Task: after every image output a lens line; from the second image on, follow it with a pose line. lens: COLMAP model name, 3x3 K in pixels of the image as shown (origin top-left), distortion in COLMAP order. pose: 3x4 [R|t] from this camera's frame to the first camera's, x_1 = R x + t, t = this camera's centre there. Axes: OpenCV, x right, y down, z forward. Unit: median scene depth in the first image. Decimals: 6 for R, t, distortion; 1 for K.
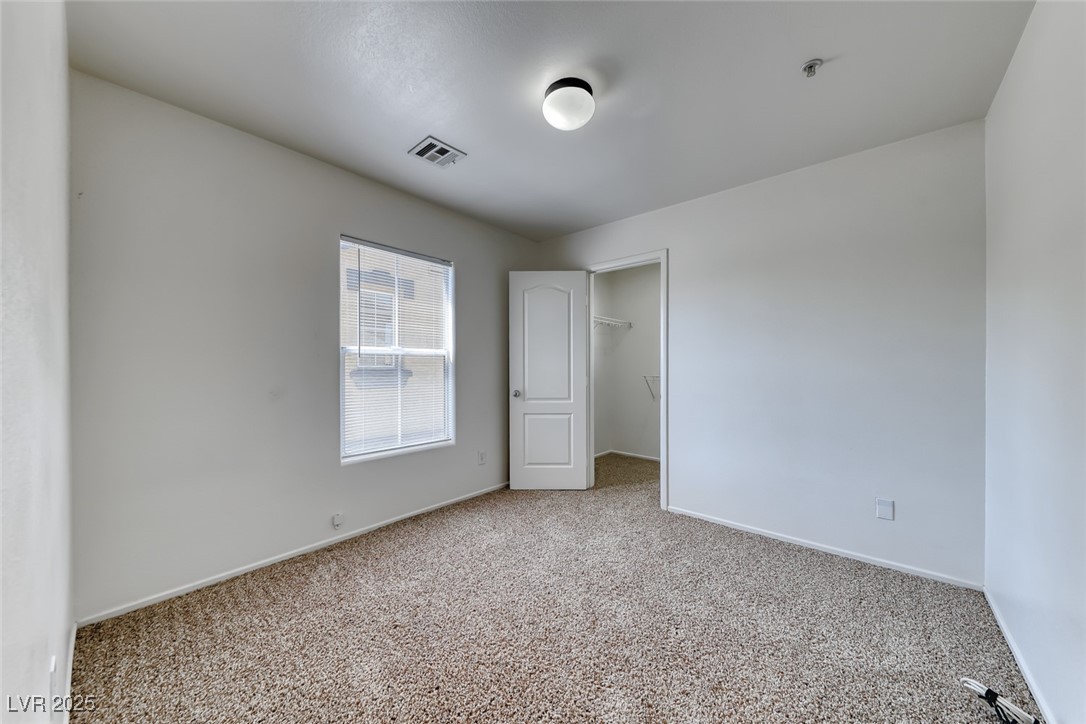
lens RADIAL K [[371.7, 0, 544.0], [0, 371.7, 364.7], [0, 0, 1]] dist [0.005973, -0.002564]
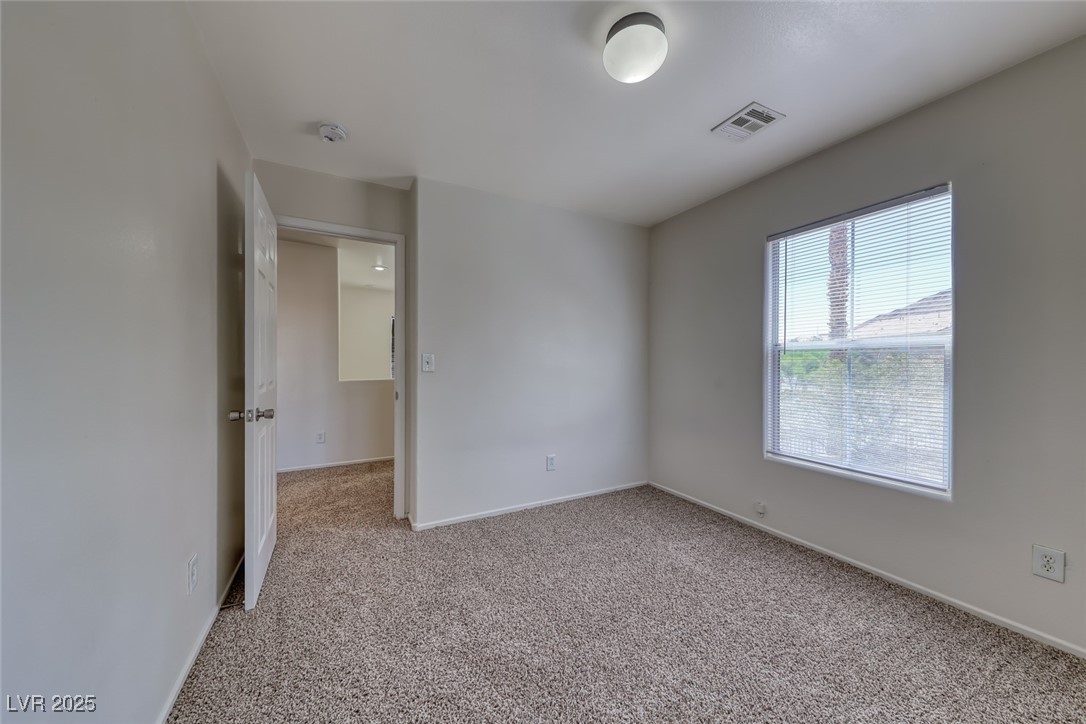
lens RADIAL K [[371.7, 0, 542.1], [0, 371.7, 362.9], [0, 0, 1]] dist [0.005973, -0.002564]
pose [[-0.355777, 0.001143, -0.934570, 0.665198], [0.000484, 0.999999, 0.001038, 0.000817], [0.934571, -0.000083, -0.355777, 0.802976]]
